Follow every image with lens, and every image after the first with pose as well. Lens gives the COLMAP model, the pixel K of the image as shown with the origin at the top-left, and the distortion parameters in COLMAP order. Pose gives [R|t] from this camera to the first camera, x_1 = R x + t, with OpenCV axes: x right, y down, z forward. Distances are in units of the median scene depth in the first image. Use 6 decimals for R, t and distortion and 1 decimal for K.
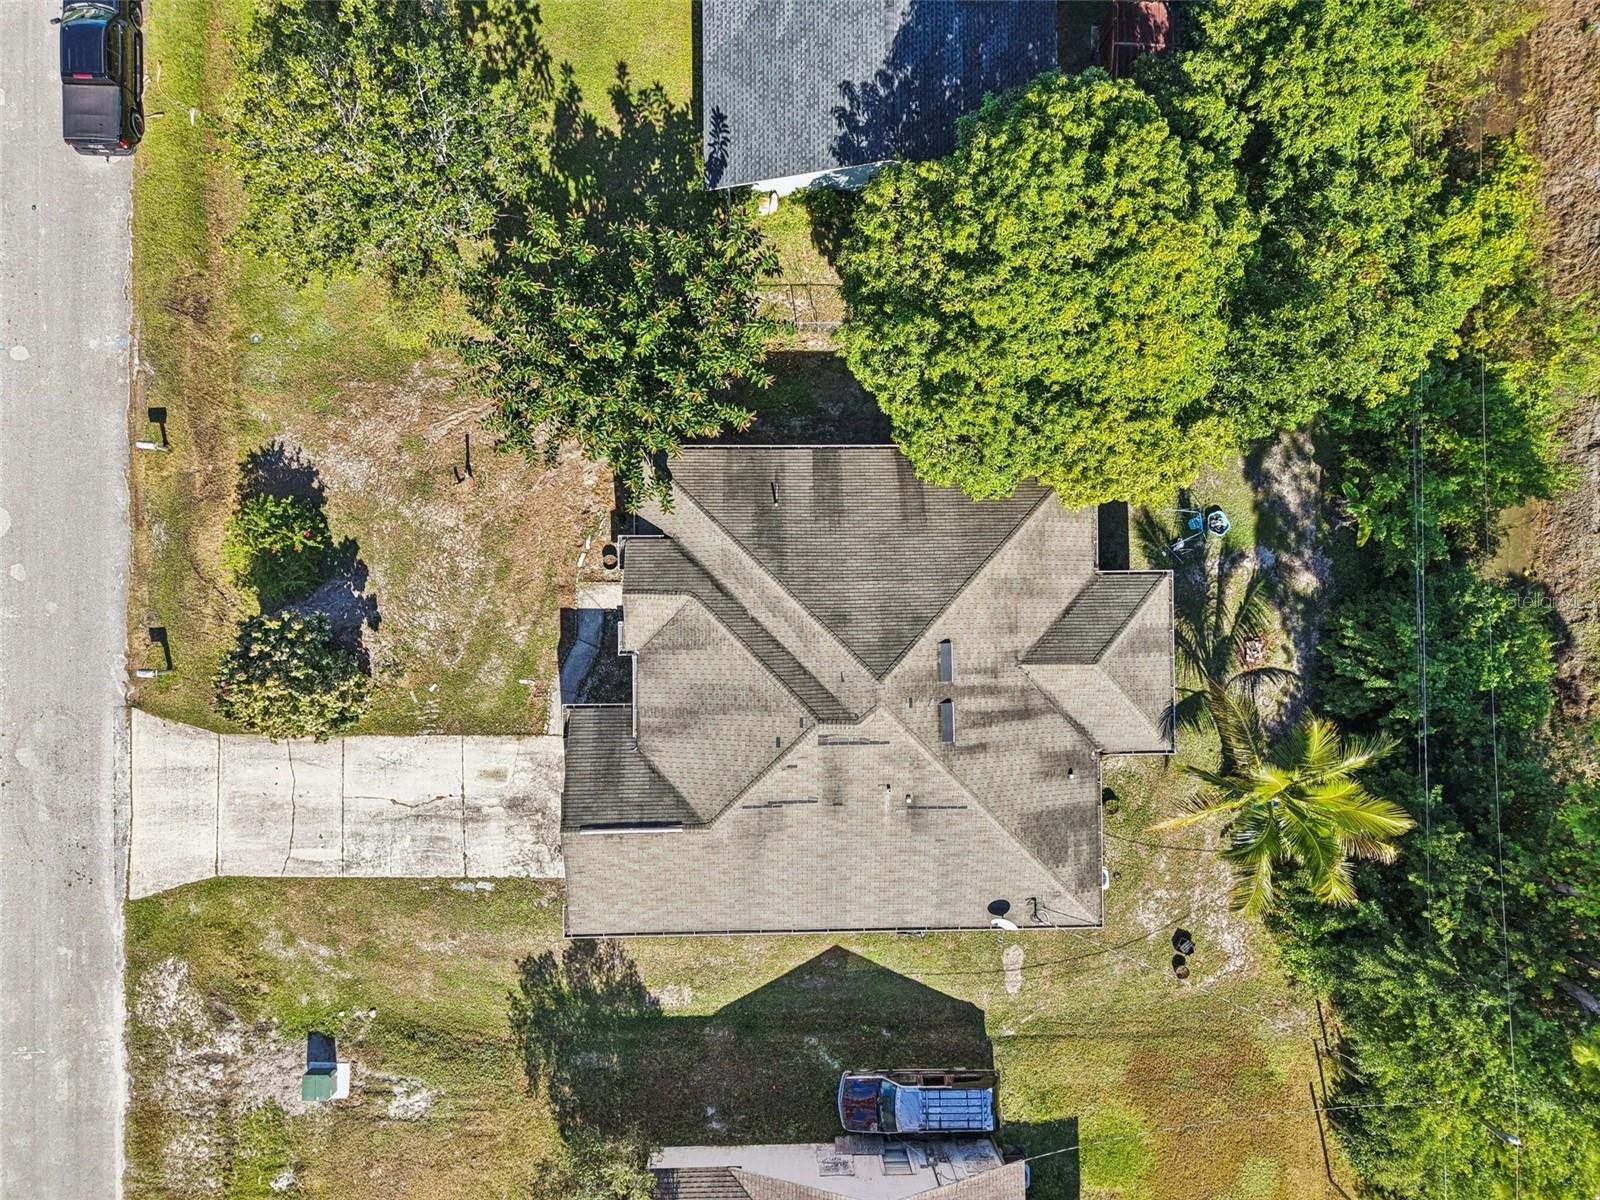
lens RADIAL K [[1085.6, 0, 800.0], [0, 1085.6, 600.0], [0, 0, 1]] dist [-0.005154, -0.001579]
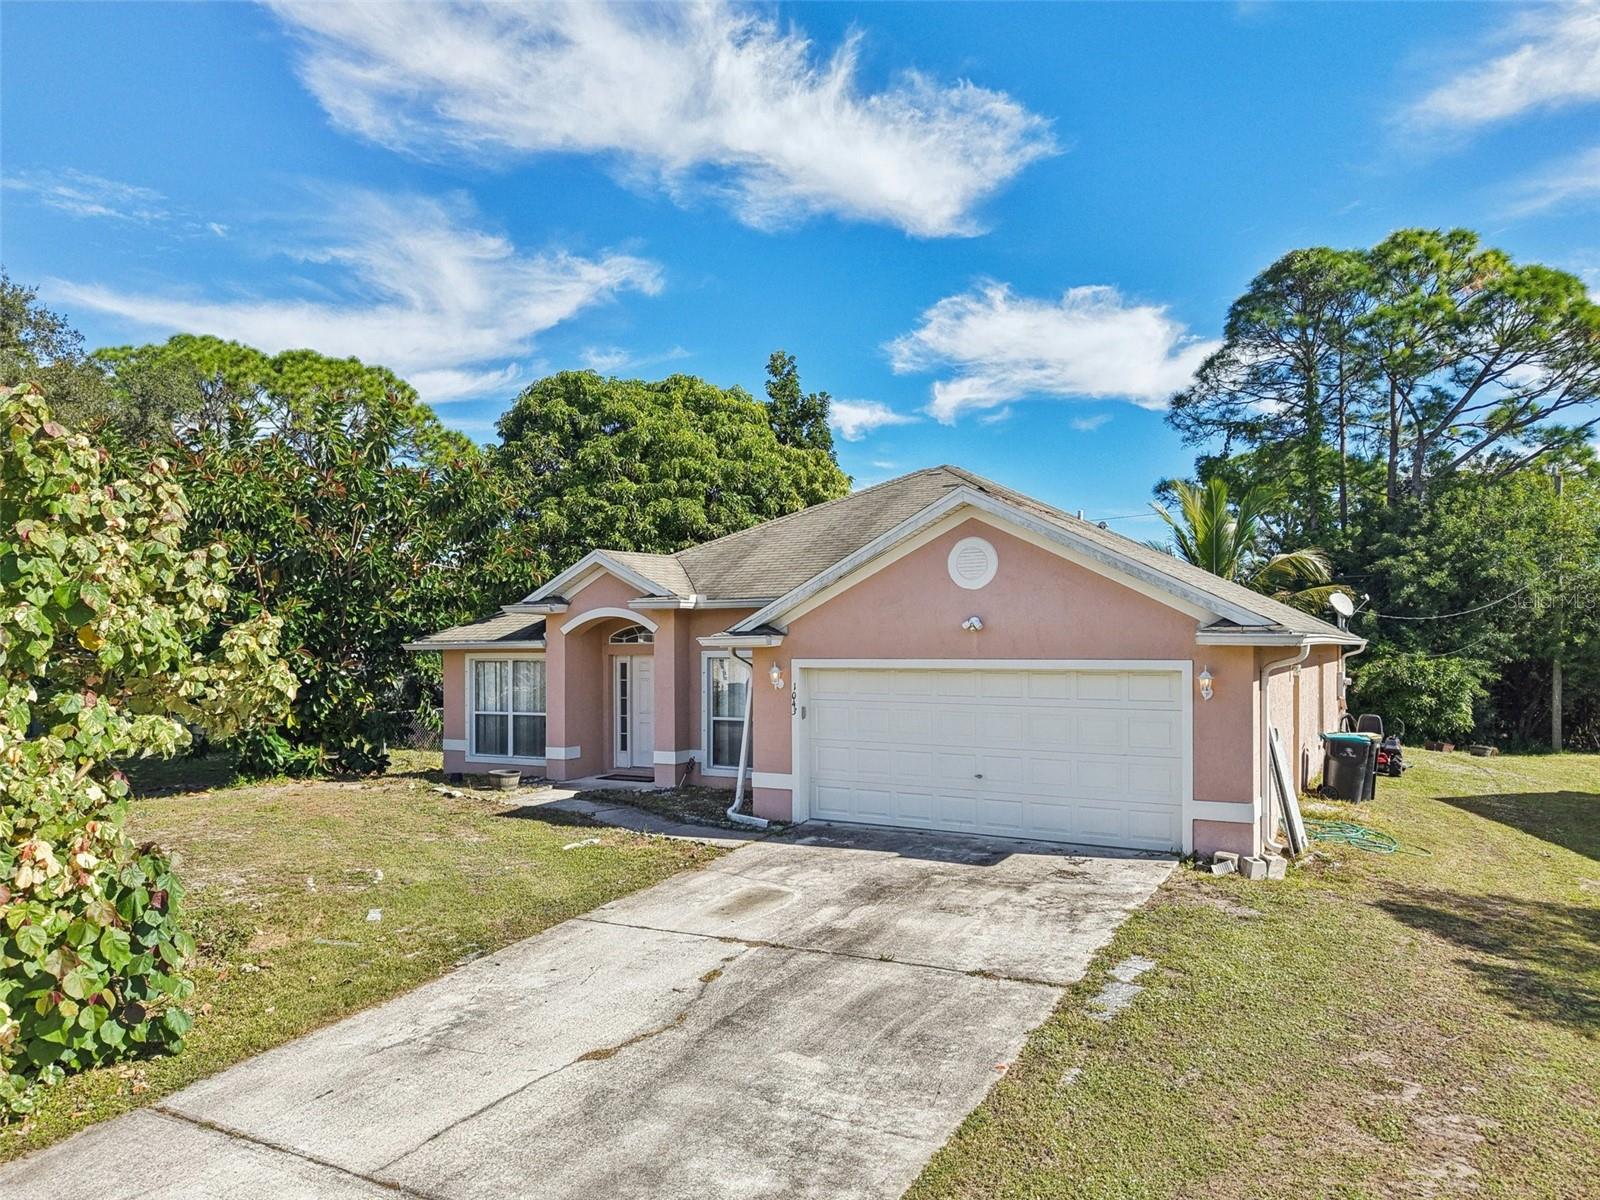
lens RADIAL K [[1107.4, 0, 800.0], [0, 1107.4, 600.0], [0, 0, 1]] dist [0.003672, -0.000698]
pose [[0.496516, -0.018003, 0.867841, -0.527626], [0.867978, -0.000436, -0.496603, 0.317661], [0.009318, 0.999838, 0.015410, 0.908918]]
